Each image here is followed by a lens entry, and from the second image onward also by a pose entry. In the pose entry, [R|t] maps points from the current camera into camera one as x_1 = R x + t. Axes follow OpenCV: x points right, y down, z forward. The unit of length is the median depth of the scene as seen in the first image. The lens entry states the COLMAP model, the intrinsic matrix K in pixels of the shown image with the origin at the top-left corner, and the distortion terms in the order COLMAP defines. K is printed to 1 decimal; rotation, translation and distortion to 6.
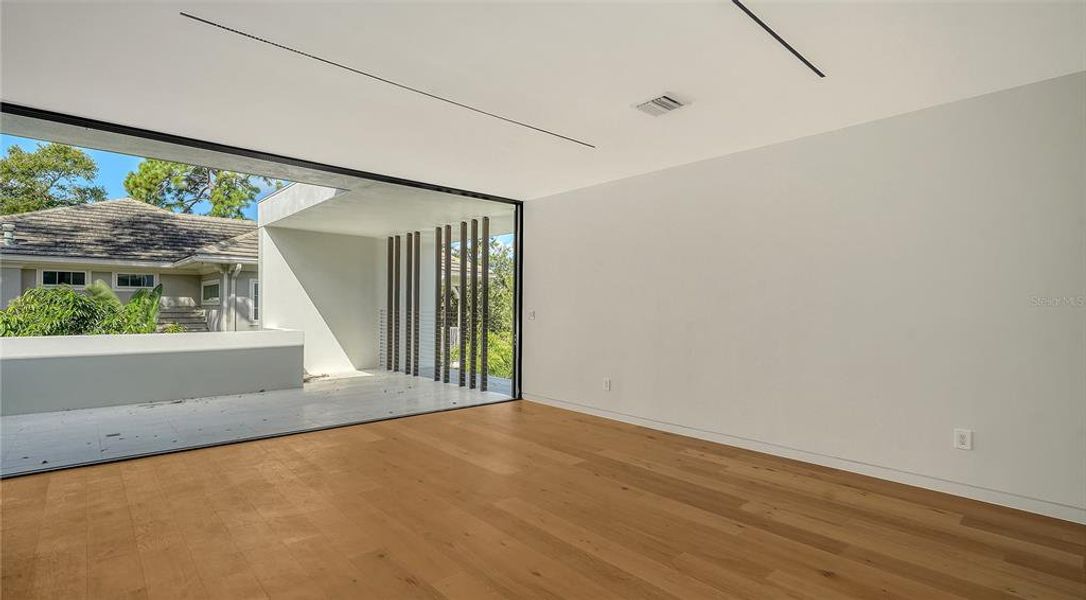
lens RADIAL K [[499.1, 0, 543.0], [0, 499.1, 300.0], [0, 0, 1]] dist [-0.000169, 0.000020]
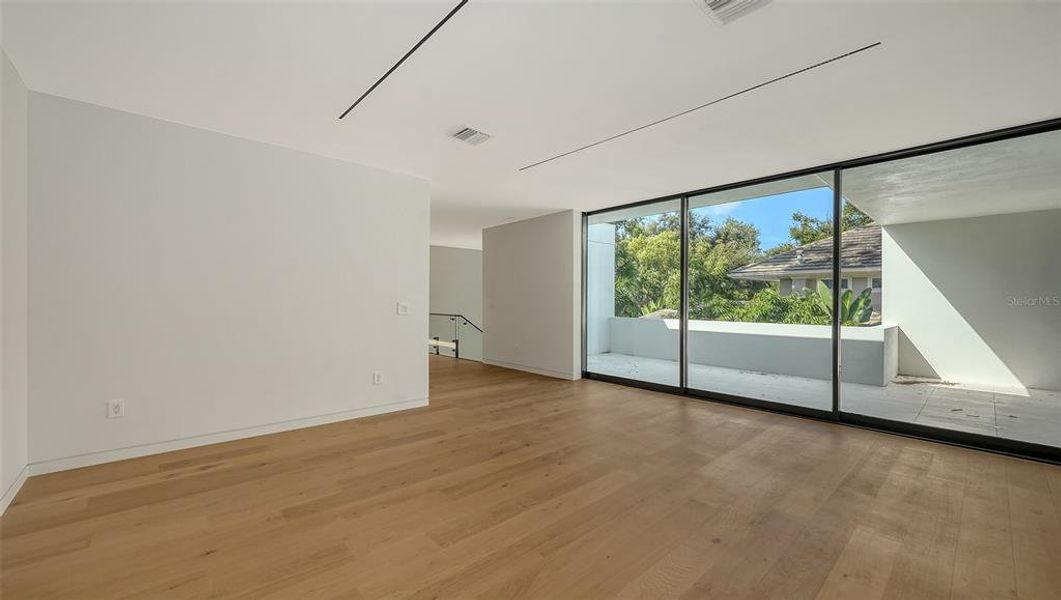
lens RADIAL K [[419.0, 0, 530.5], [0, 419.0, 300.0], [0, 0, 1]] dist [0.000489, 0.000043]
pose [[-0.000357, -0.007015, -0.999975, 0.290006], [0.005684, 0.999959, -0.007017, 0.005939], [0.999984, -0.005687, -0.000317, 0.261379]]
